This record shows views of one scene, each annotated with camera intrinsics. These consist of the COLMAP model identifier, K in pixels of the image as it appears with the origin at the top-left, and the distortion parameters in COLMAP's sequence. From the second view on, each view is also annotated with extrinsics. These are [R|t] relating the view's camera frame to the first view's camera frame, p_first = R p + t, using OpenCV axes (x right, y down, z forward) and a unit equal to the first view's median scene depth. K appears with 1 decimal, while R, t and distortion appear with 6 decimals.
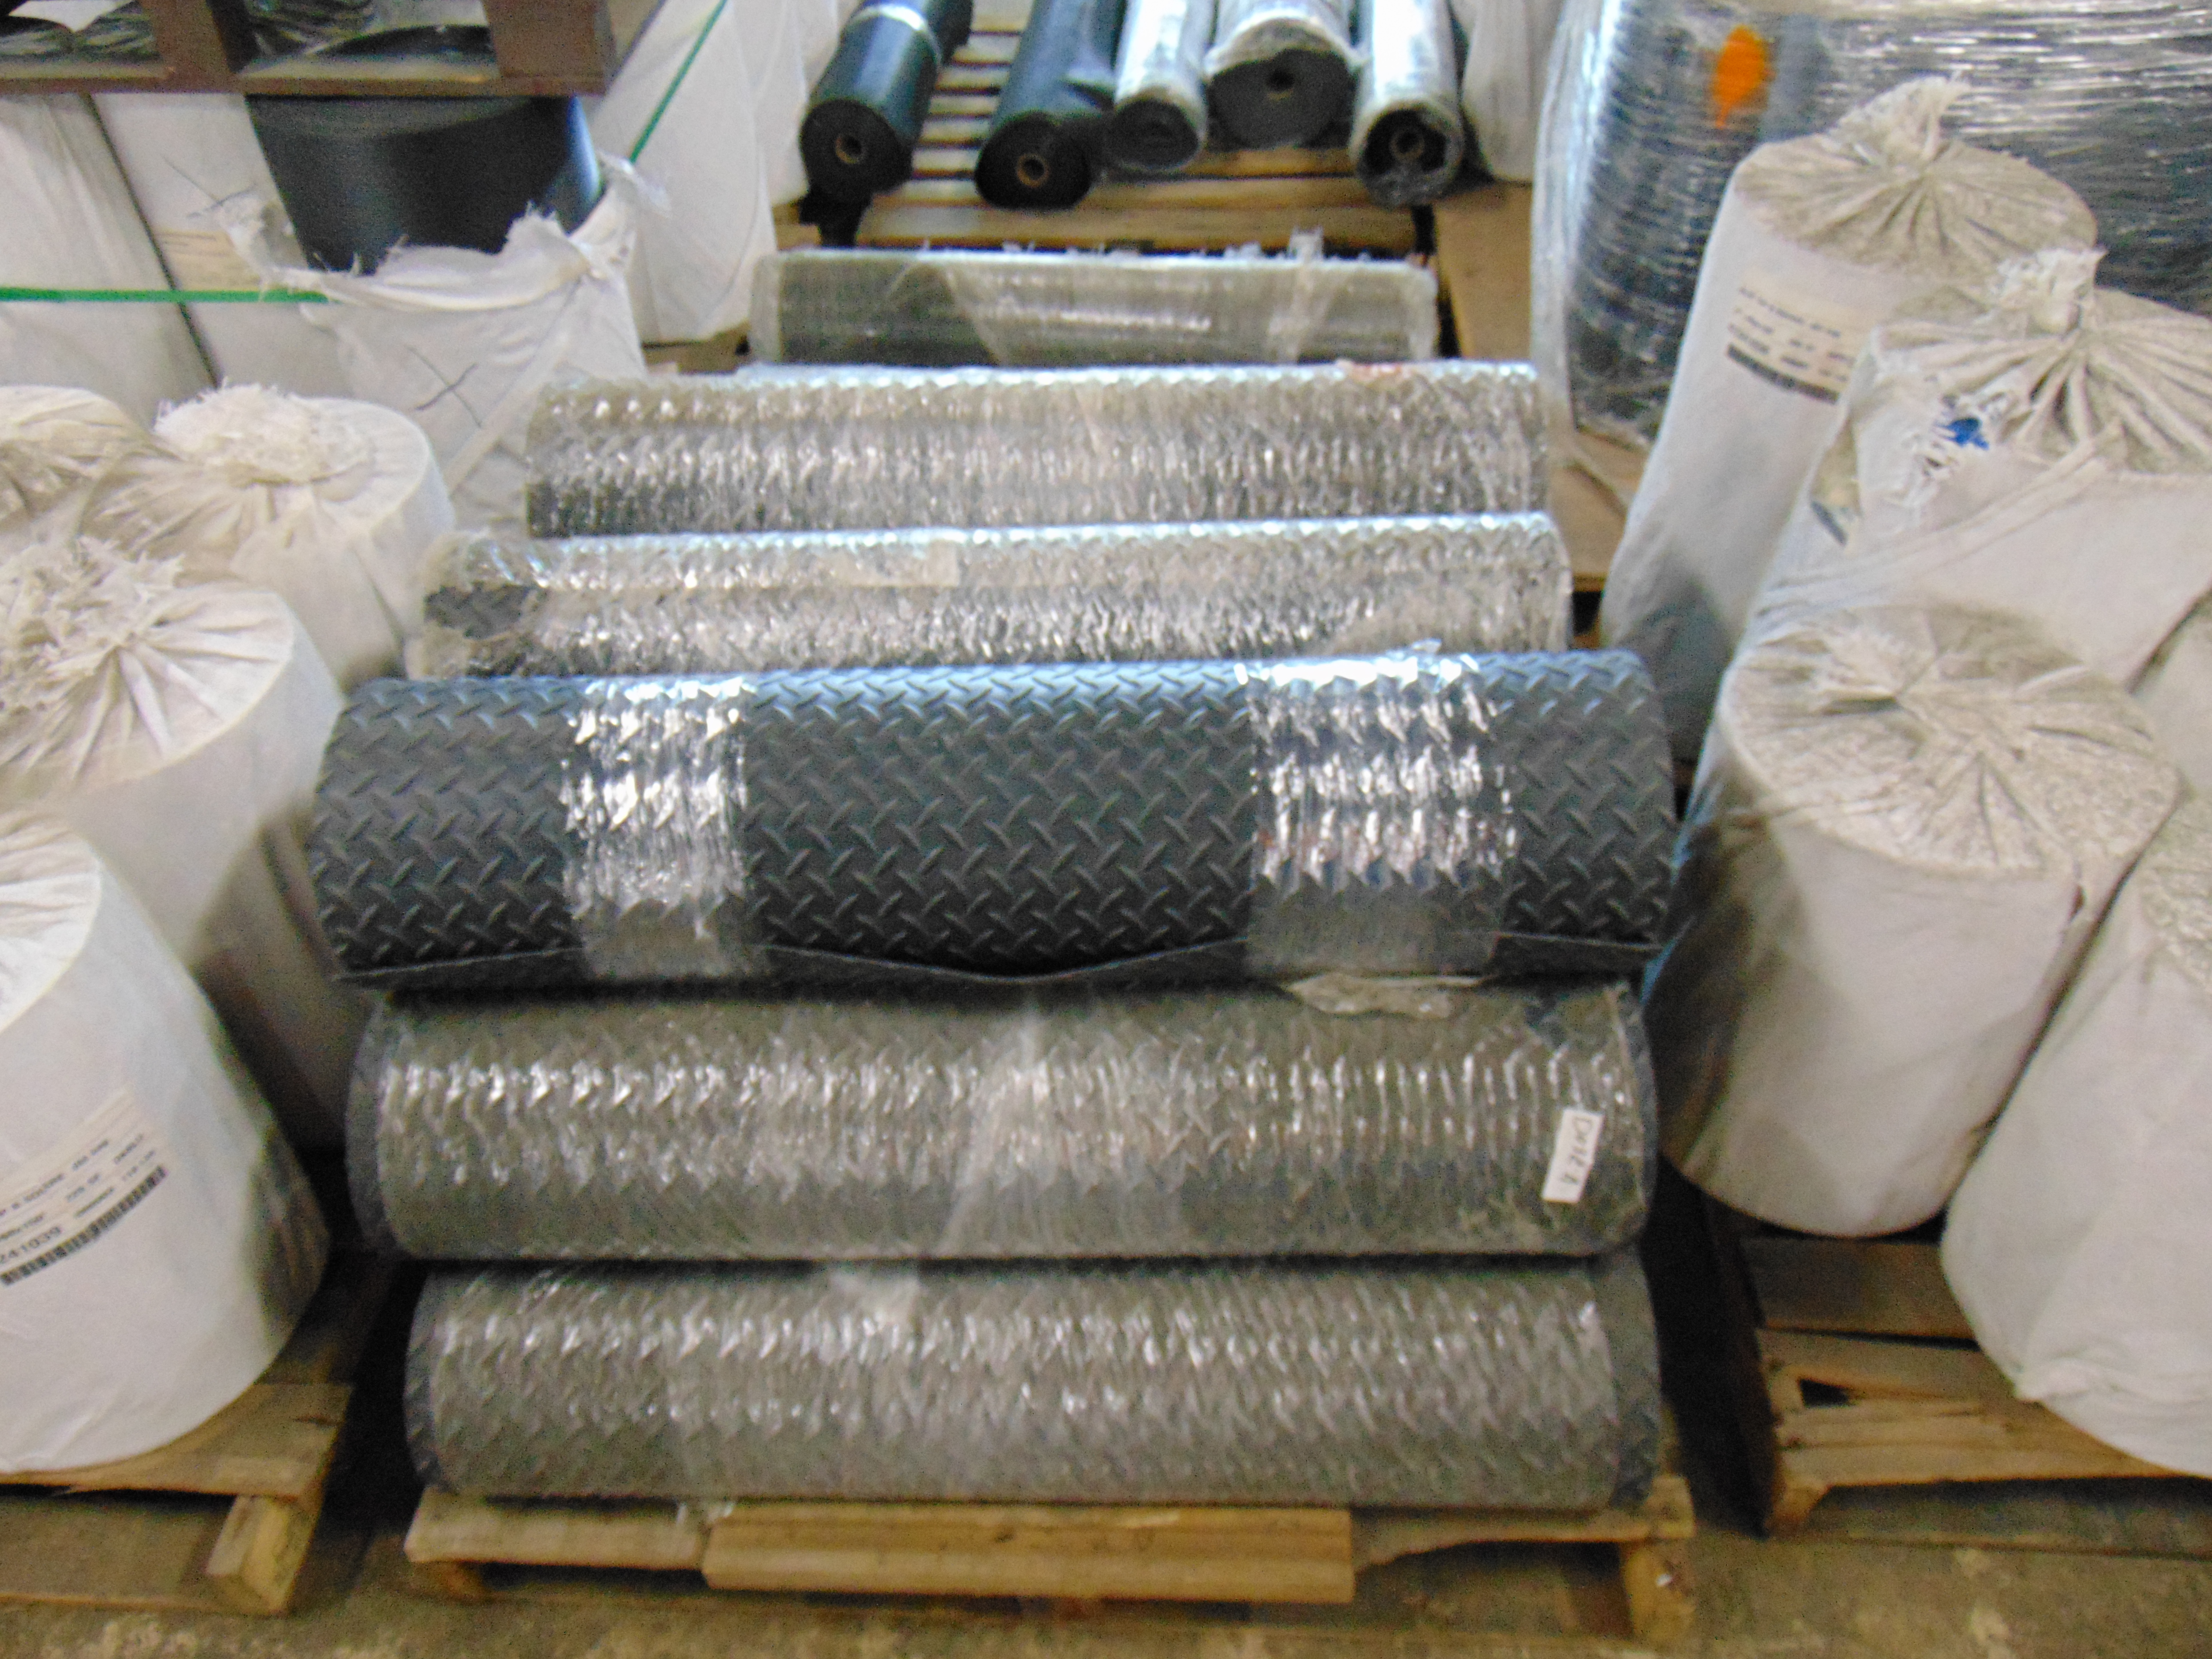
lens RADIAL K [[1645.9, 0, 1106.0], [0, 1645.9, 829.5], [0, 0, 1]] dist [0.000868, 0.007609]
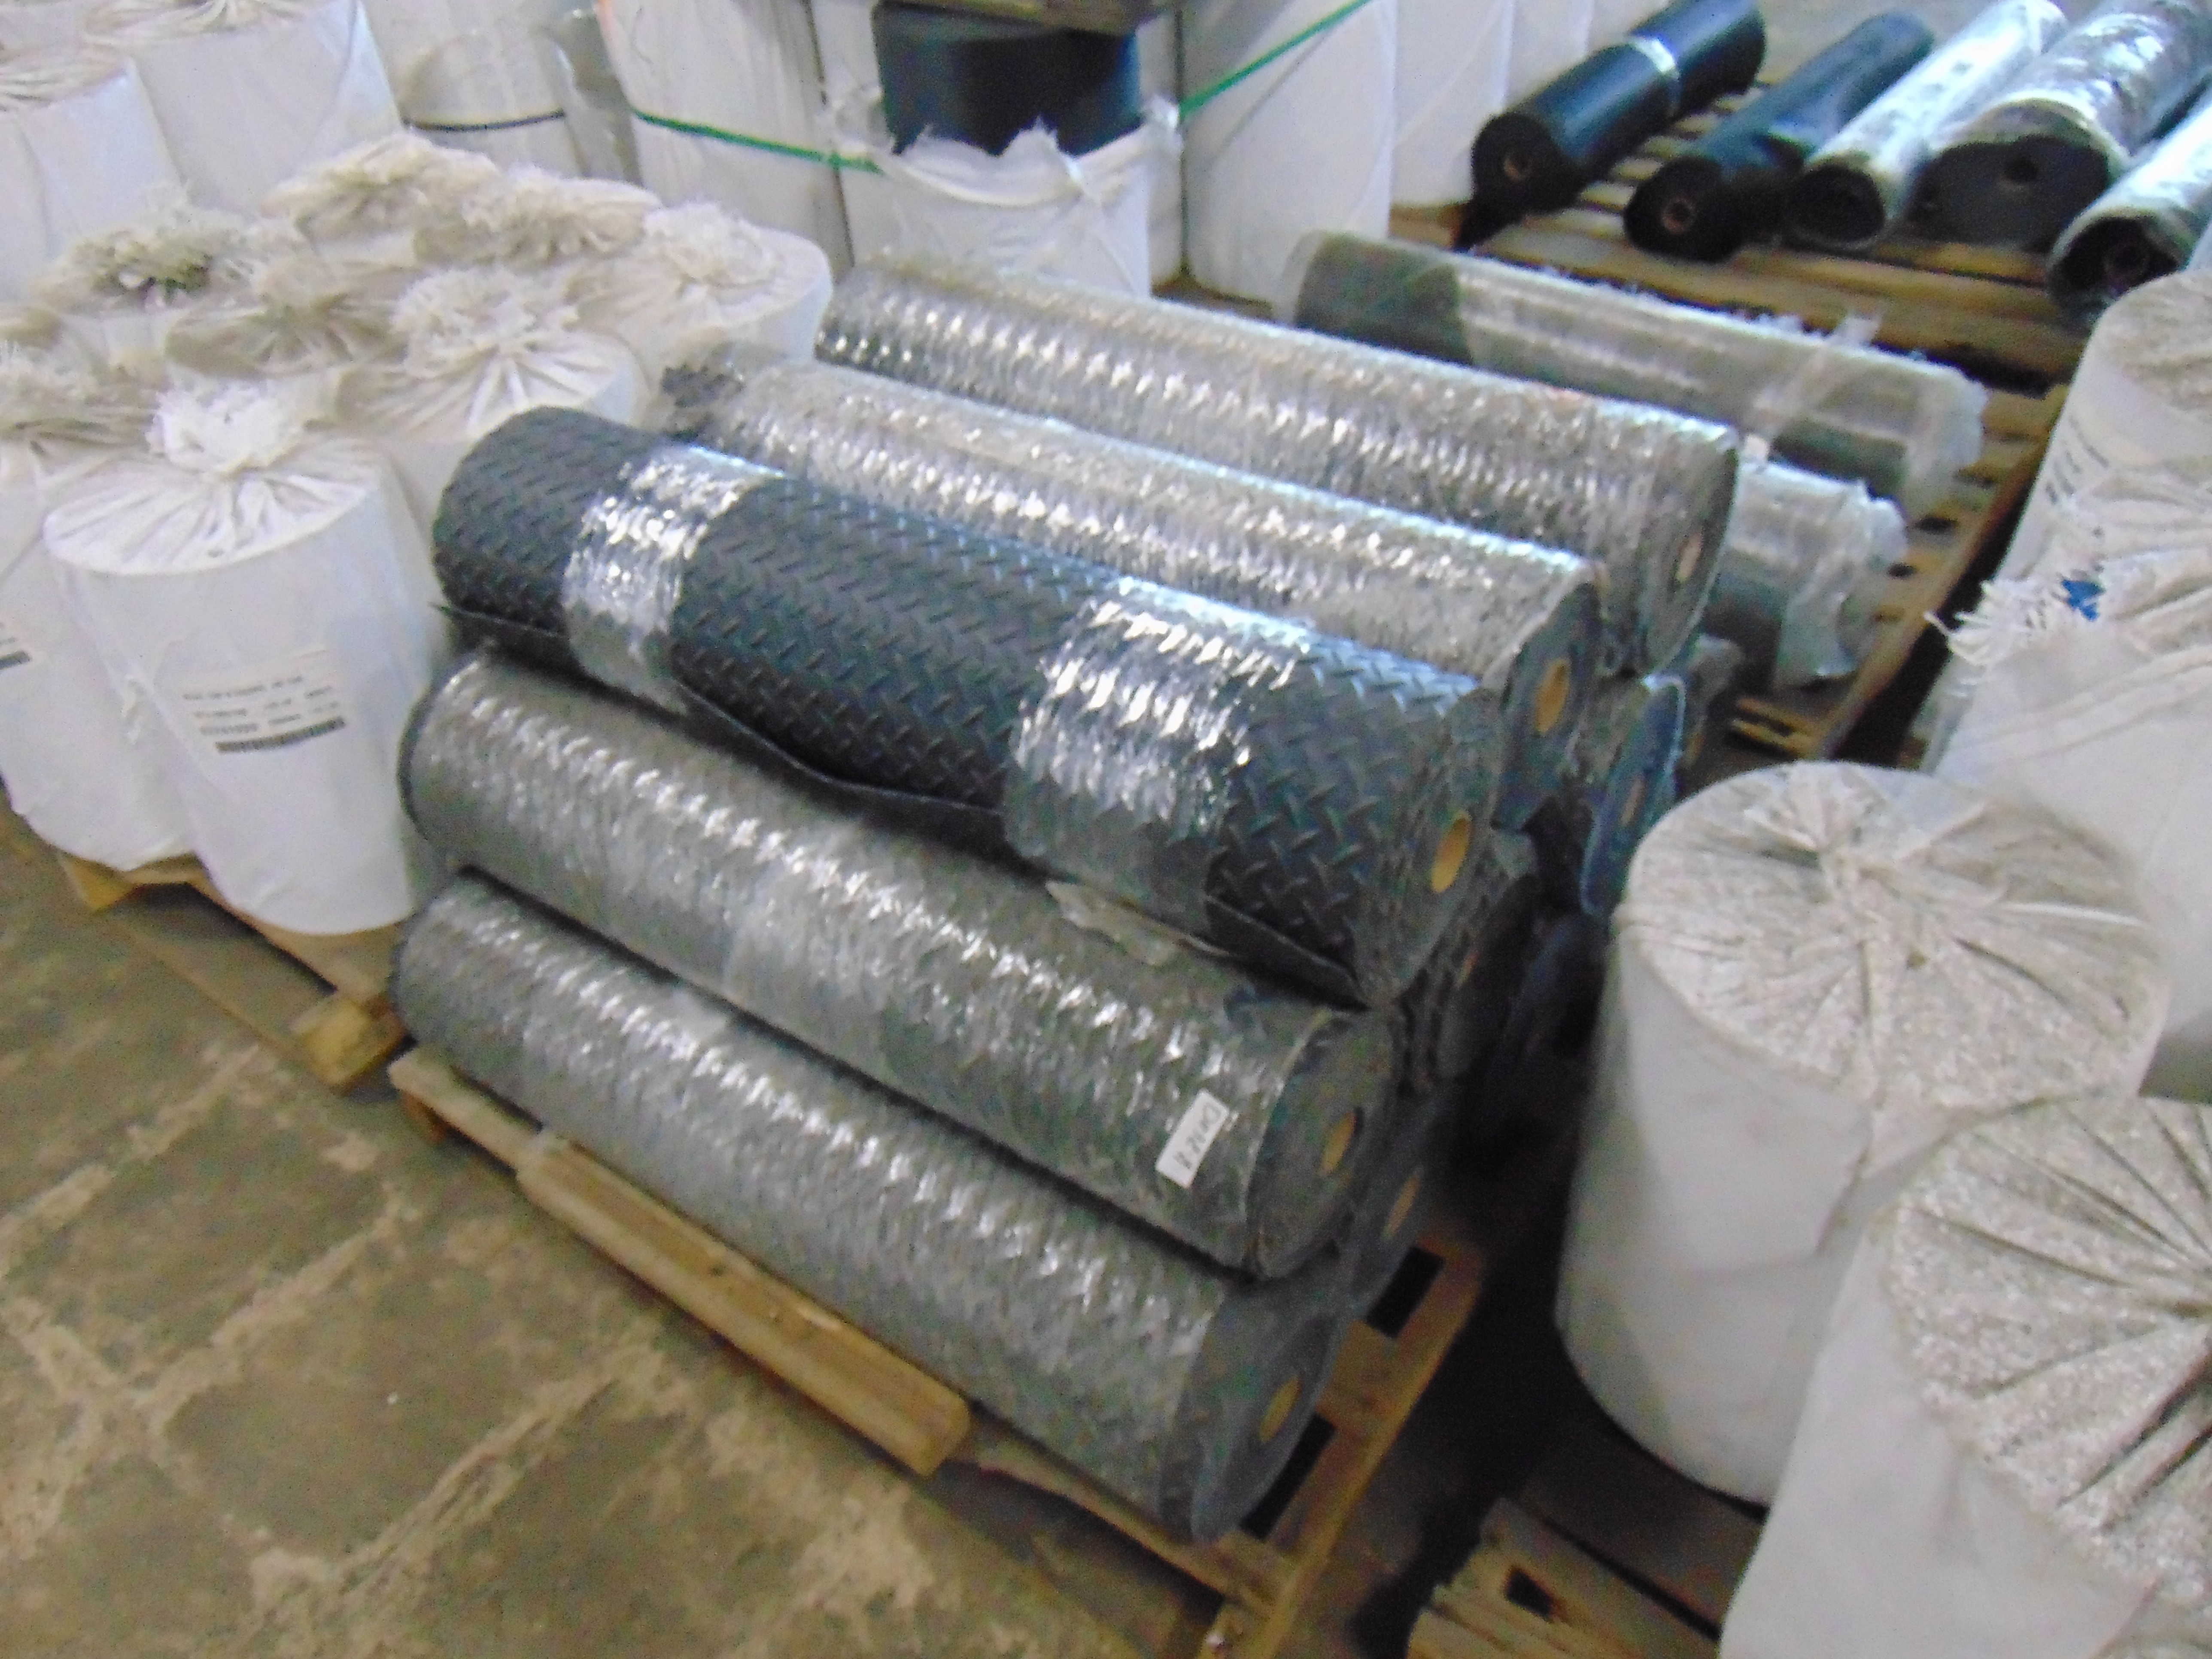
lens RADIAL K [[1654.7, 0, 1106.0], [0, 1654.7, 829.5], [0, 0, 1]] dist [-0.014080, 0.065335]
pose [[0.830598, 0.346061, -0.436289, 0.535885], [-0.357577, 0.932047, 0.058545, -0.009753], [0.426903, 0.107379, 0.897900, 0.072188]]
